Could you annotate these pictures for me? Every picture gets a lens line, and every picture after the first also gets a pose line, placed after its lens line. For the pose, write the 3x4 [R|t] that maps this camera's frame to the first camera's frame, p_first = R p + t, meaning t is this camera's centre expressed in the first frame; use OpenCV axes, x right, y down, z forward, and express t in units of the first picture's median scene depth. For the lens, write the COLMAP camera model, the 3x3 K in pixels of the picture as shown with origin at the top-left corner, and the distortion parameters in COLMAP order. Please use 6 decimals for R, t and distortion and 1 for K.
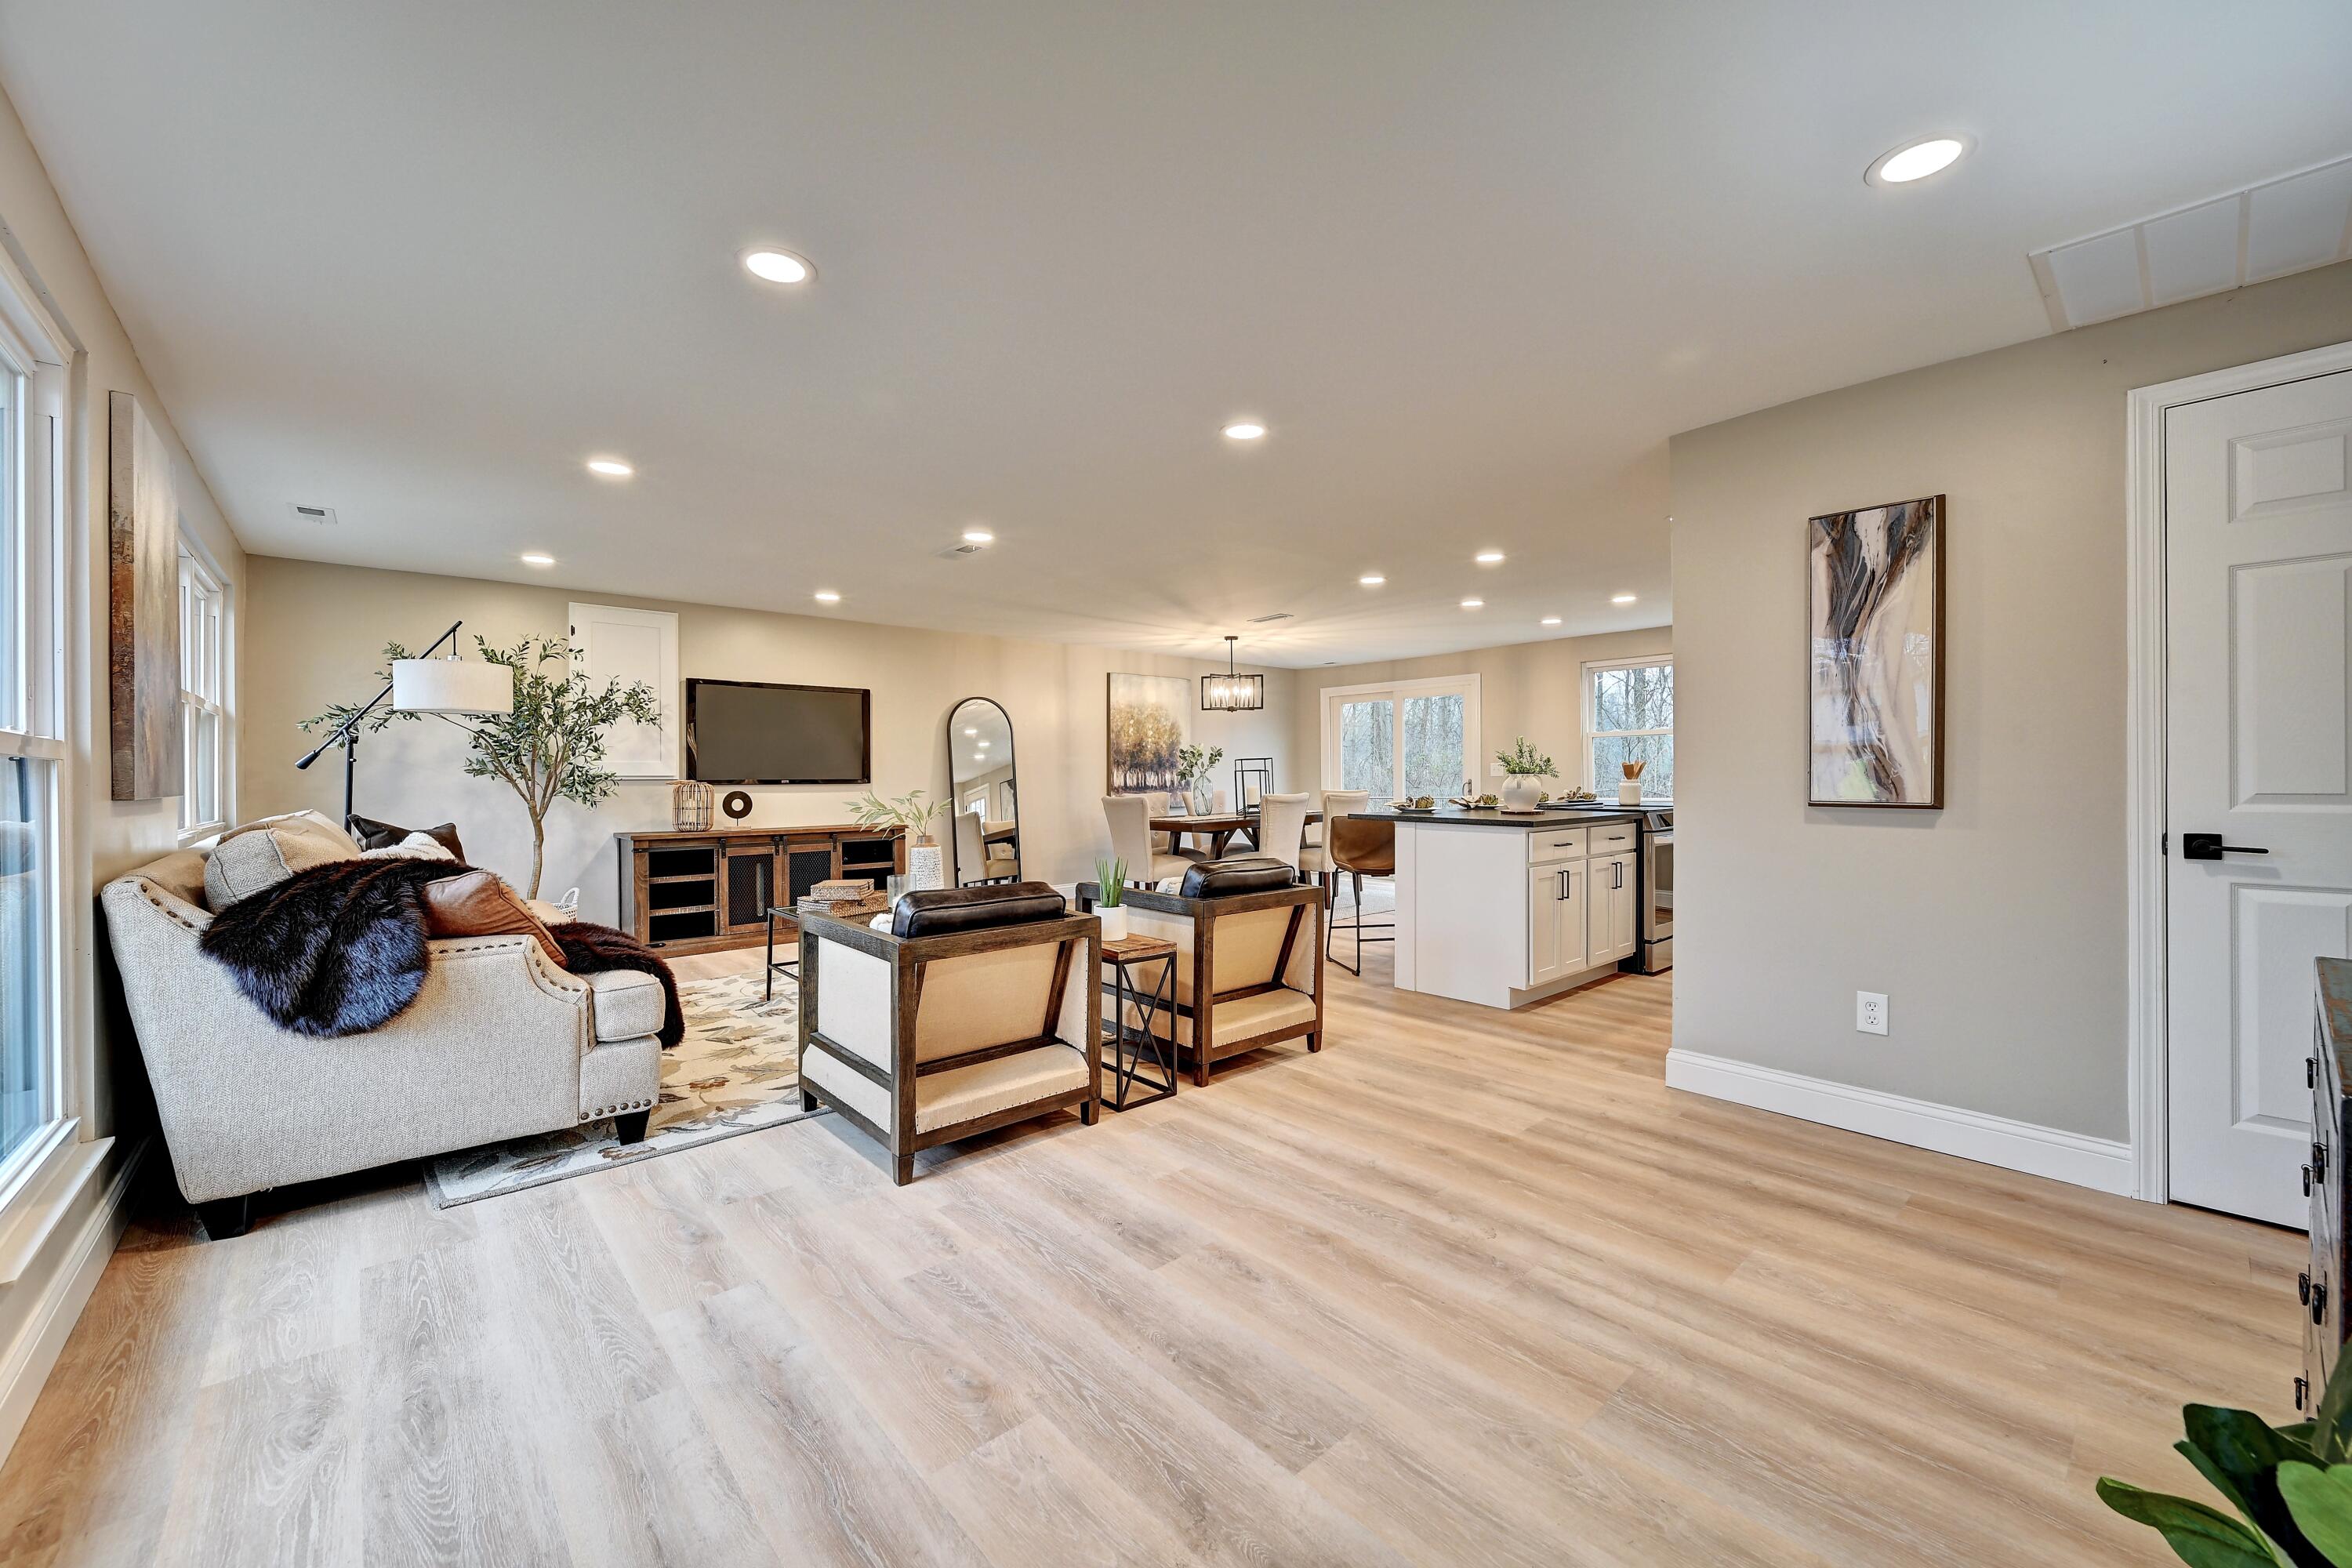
lens RADIAL K [[922.0, 0, 1185.4], [0, 922.0, 770.2], [0, 0, 1]] dist [0.002522, 0.000256]
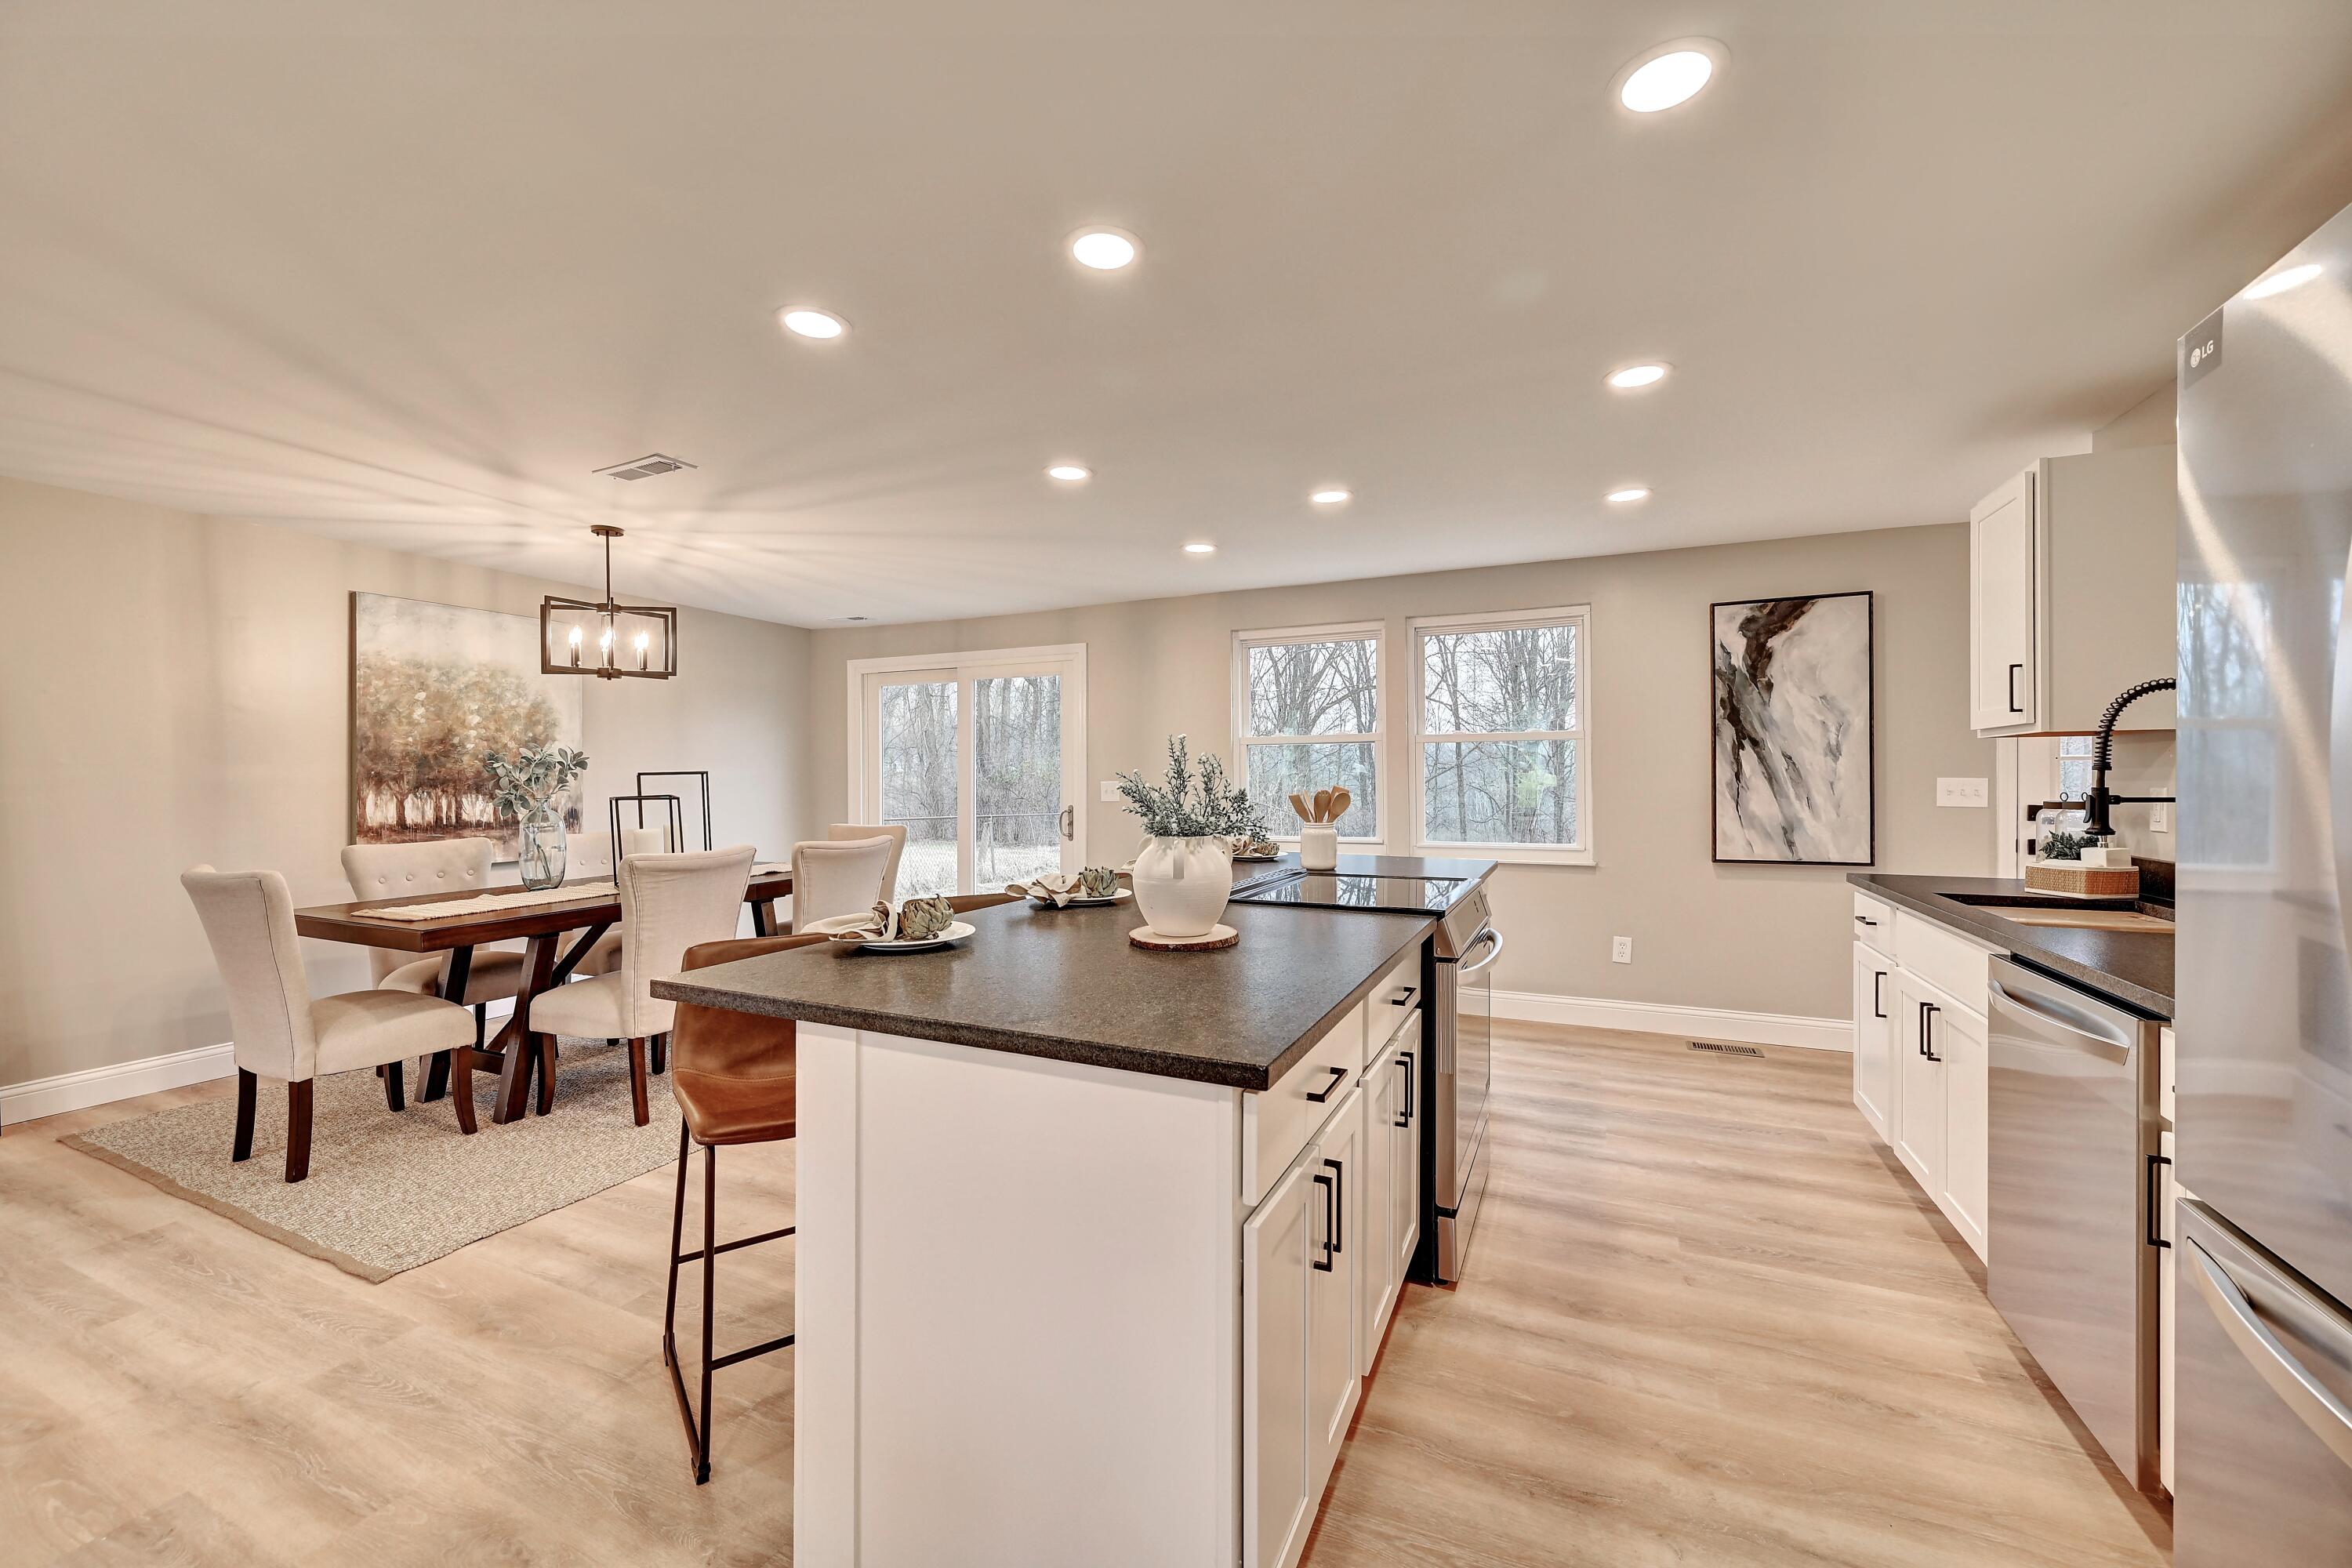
lens RADIAL K [[922.0, 0, 1178.9], [0, 922.0, 774.4], [0, 0, 1]] dist [0.002522, 0.000256]
pose [[0.918025, 0.005849, 0.396480, 0.123824], [-0.005888, 0.999982, -0.001120, -0.011692], [-0.396479, -0.001306, 0.918043, 0.379707]]
